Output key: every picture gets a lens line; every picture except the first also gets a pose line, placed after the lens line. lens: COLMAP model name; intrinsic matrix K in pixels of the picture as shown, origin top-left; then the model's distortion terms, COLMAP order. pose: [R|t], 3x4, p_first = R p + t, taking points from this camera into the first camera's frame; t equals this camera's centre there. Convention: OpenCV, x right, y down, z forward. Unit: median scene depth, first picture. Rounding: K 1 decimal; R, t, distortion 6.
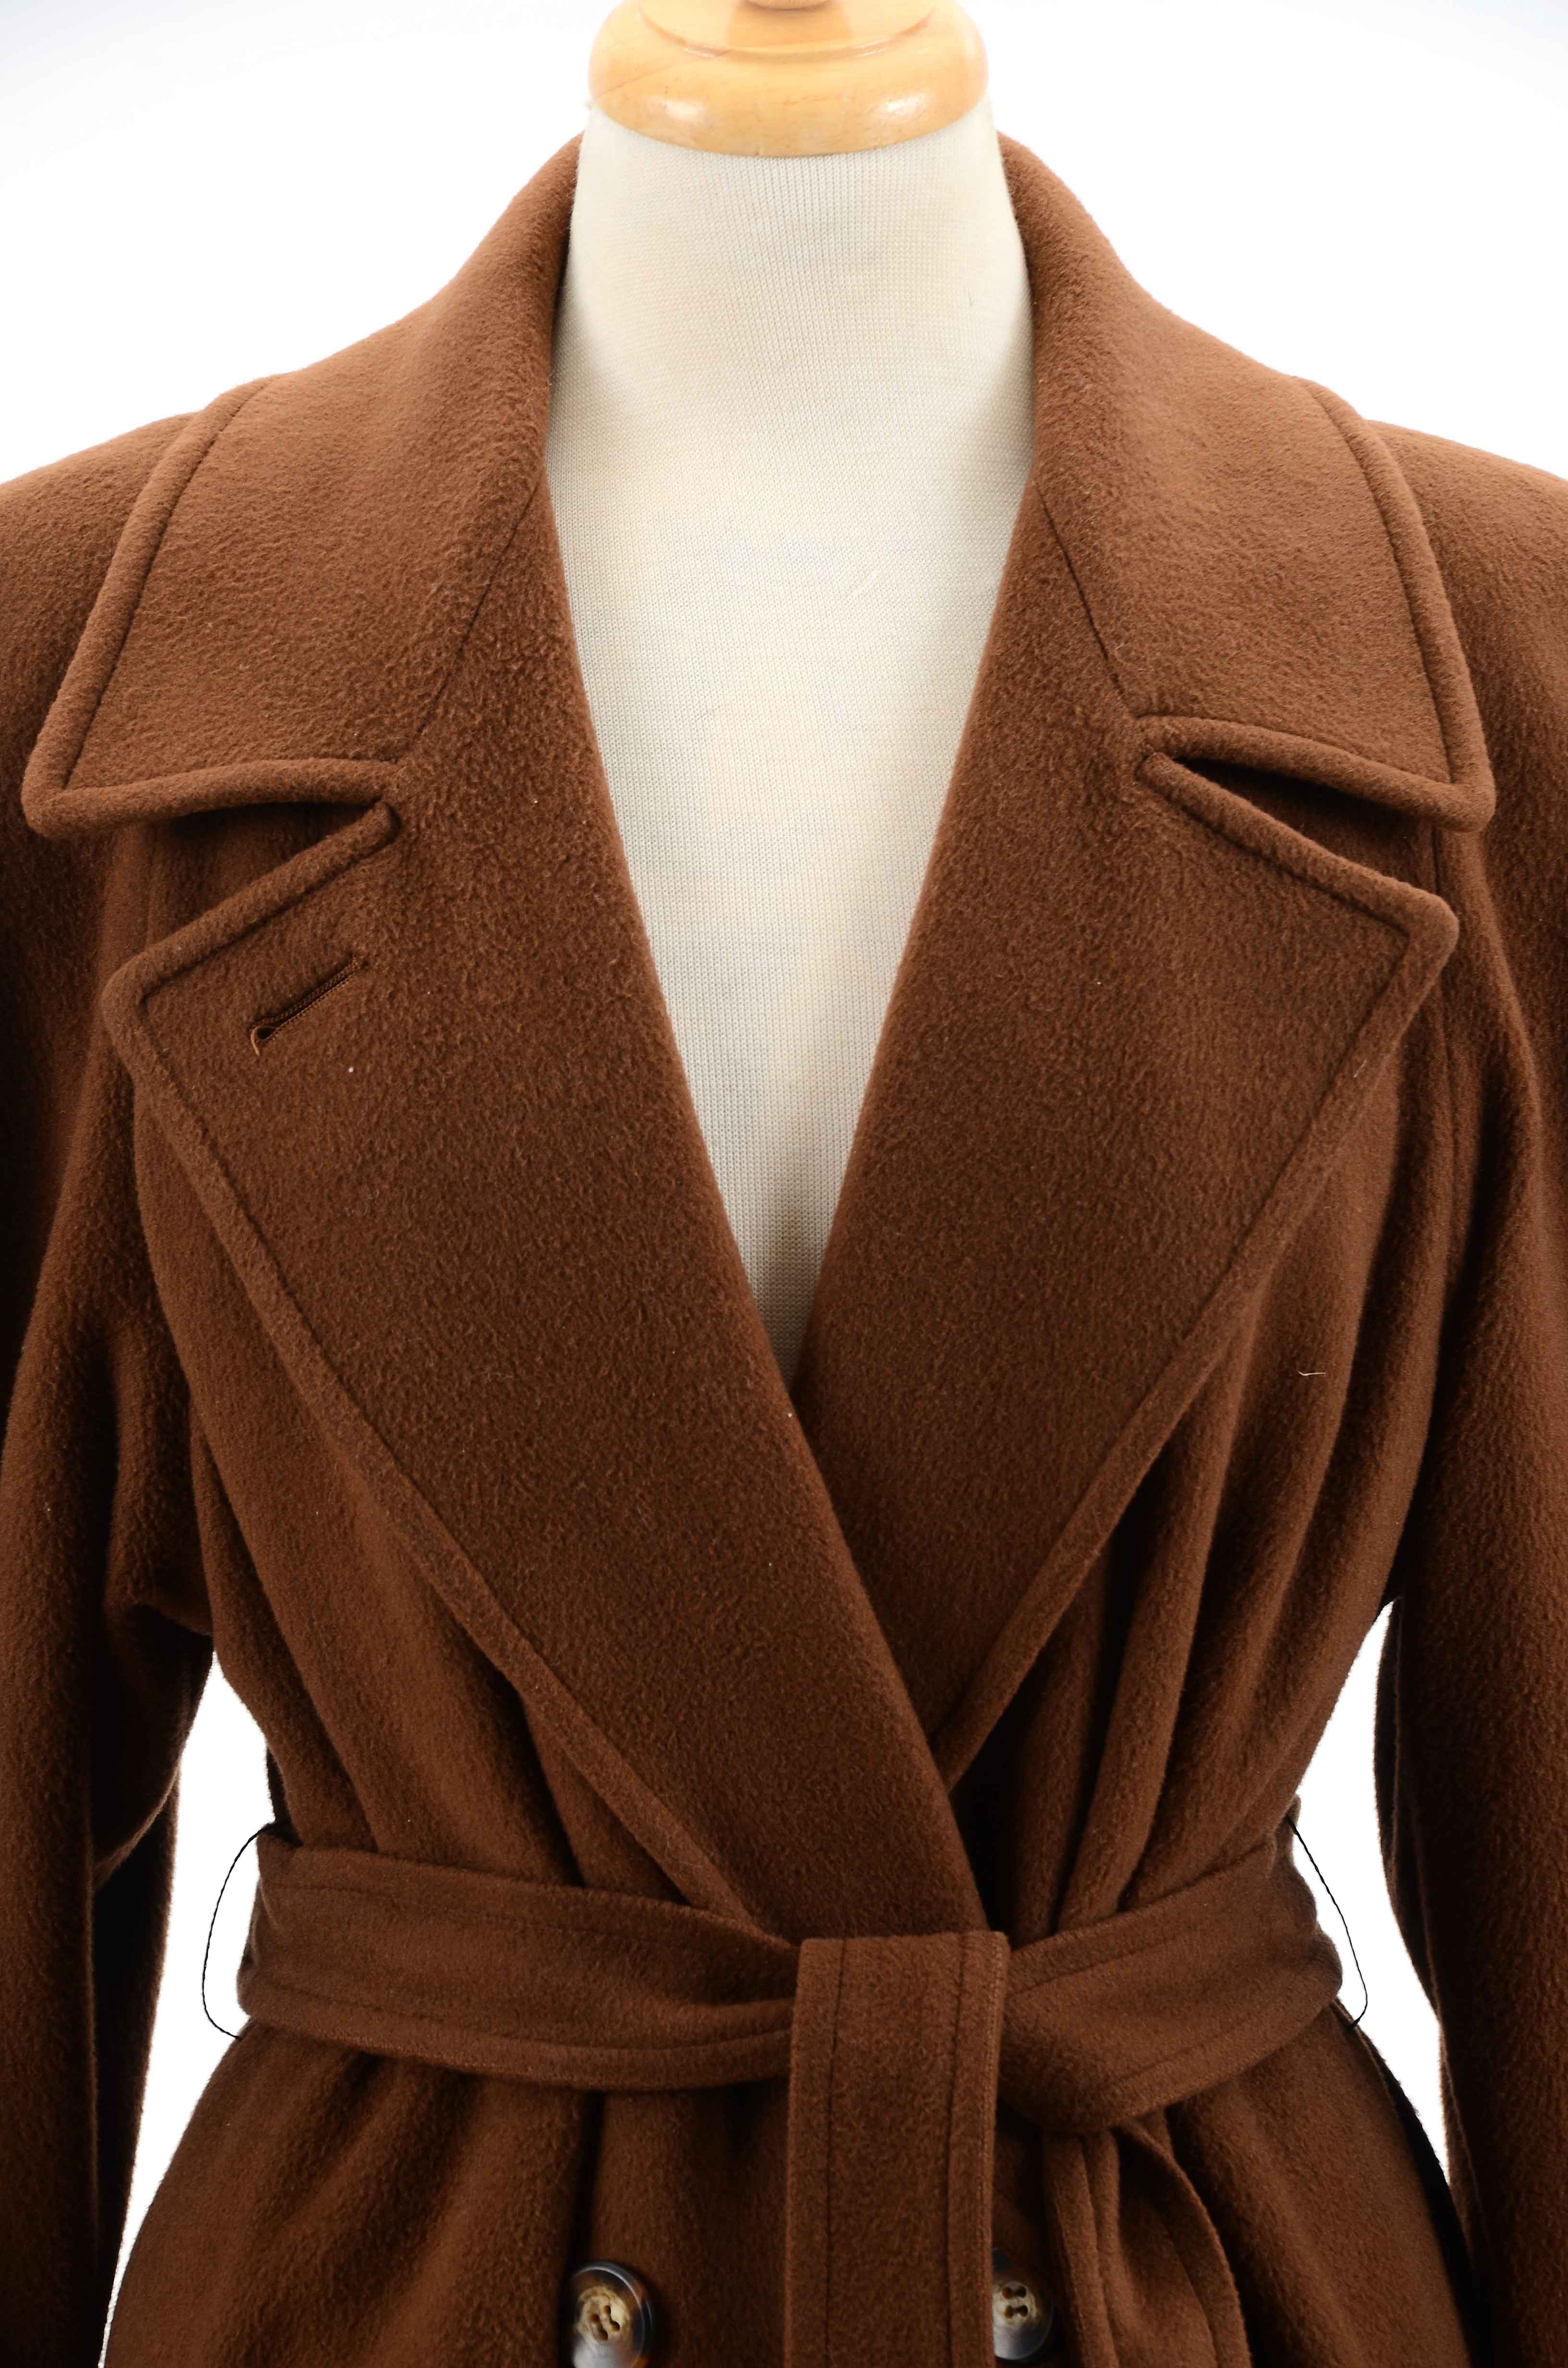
lens RADIAL K [[9815.3, 0, 810.1], [0, 9815.3, 1236.0], [0, 0, 1]] dist [1.347010, 0.000000]
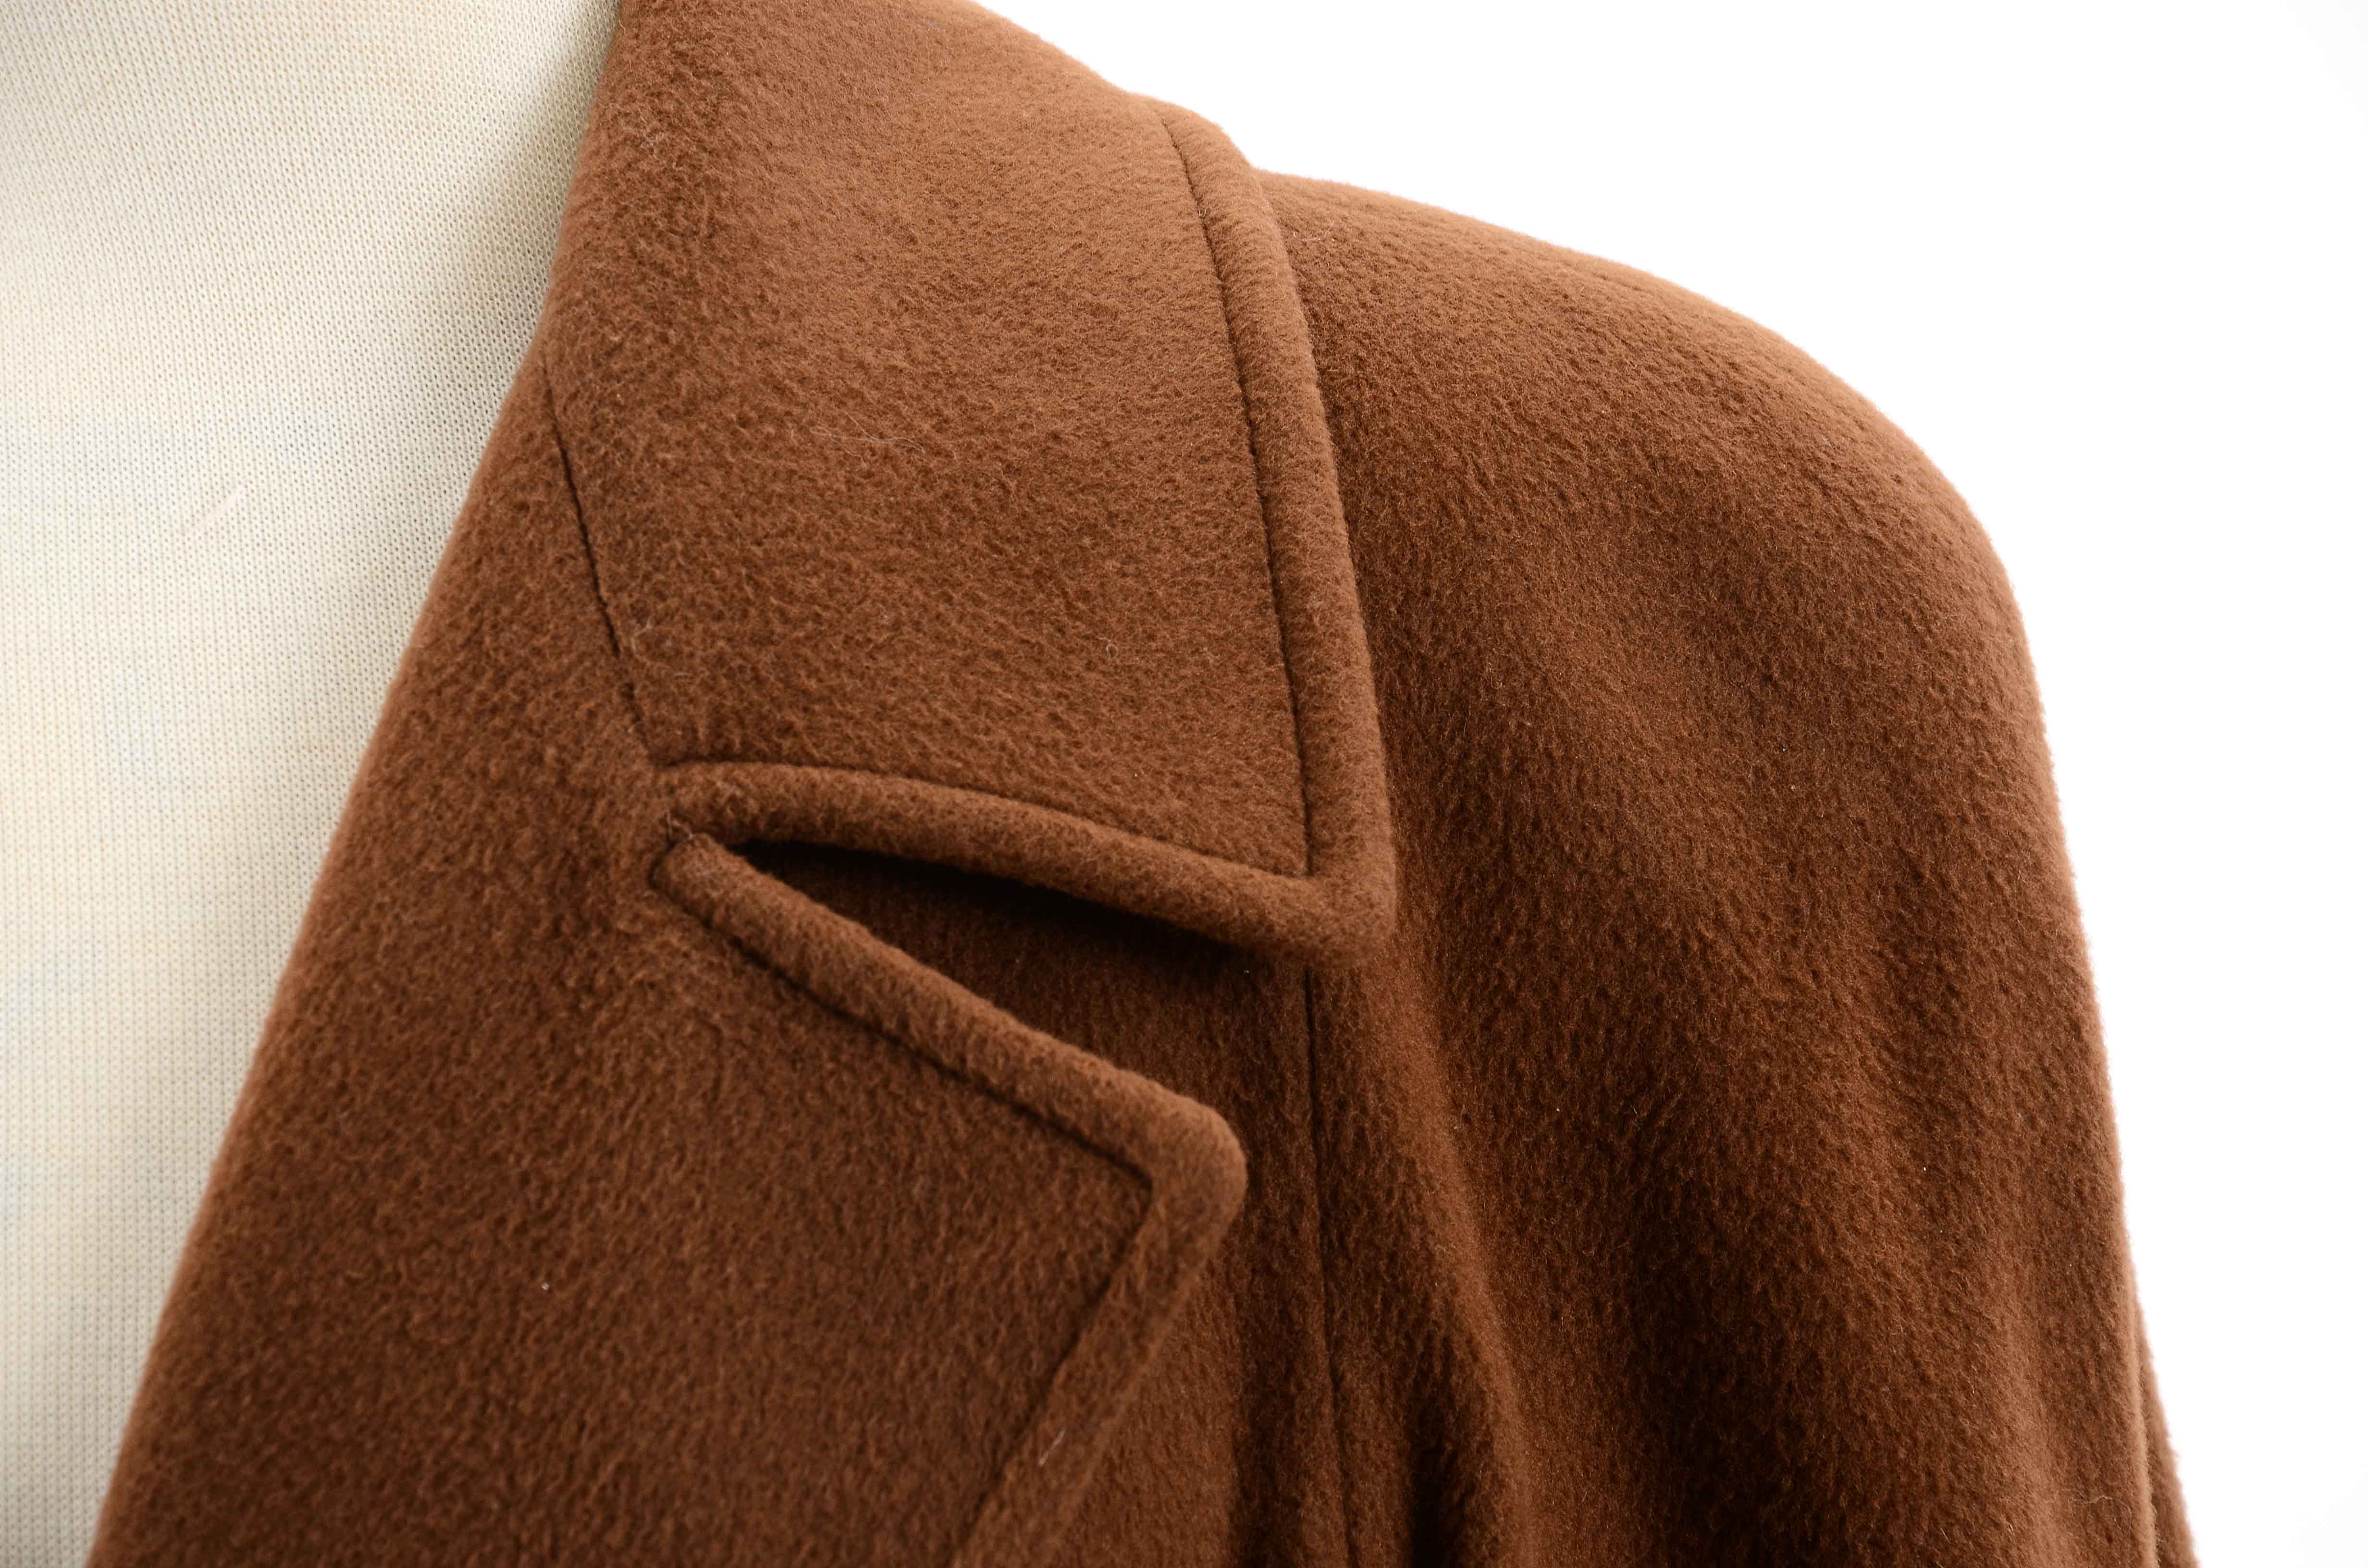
lens RADIAL K [[9815.3, 0, 1178.1], [0, 9815.3, 785.7], [0, 0, 1]] dist [1.347010, 0.000000]
pose [[0.982620, -0.008483, -0.185432, 0.157030], [0.008788, 0.999961, 0.000824, -0.051534], [0.185418, -0.002439, 0.982657, 0.486251]]
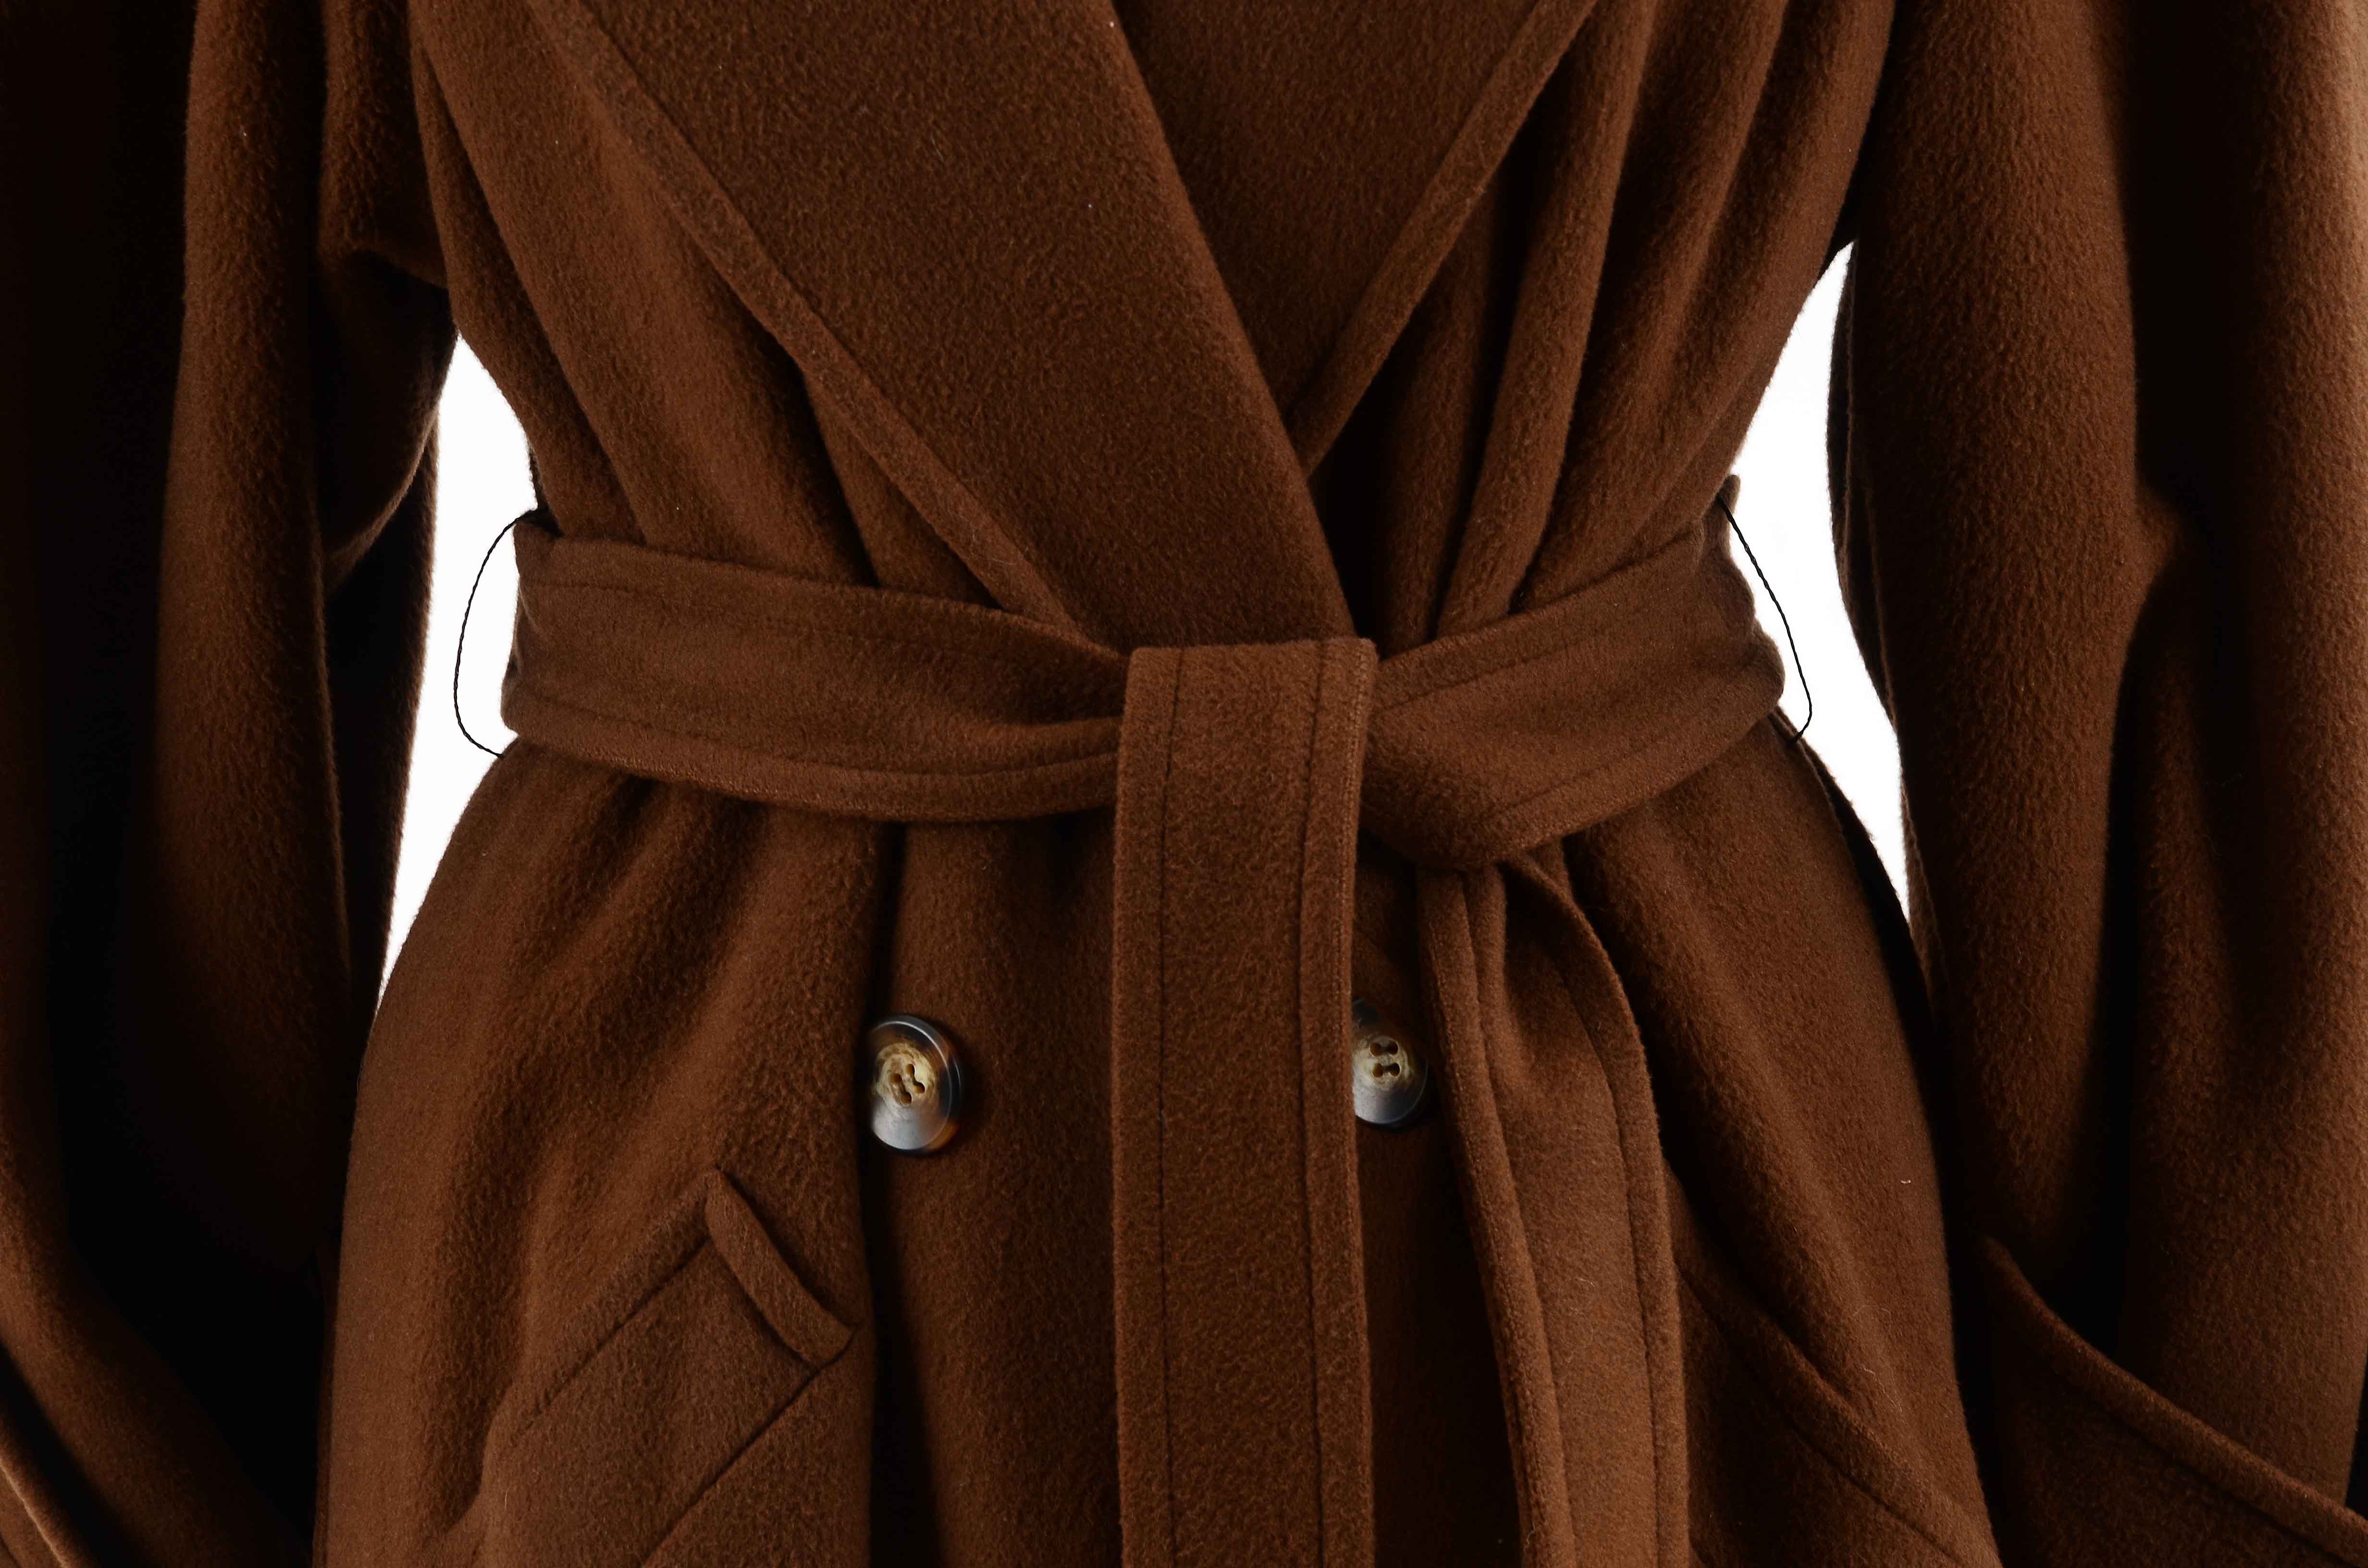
lens RADIAL K [[9815.3, 0, 1198.2], [0, 9815.3, 830.5], [0, 0, 1]] dist [1.347010, 0.000000]
pose [[0.999626, -0.001678, -0.027278, 0.027535], [0.004190, 0.995721, 0.092313, 0.008614], [0.027007, -0.092393, 0.995356, 0.154944]]
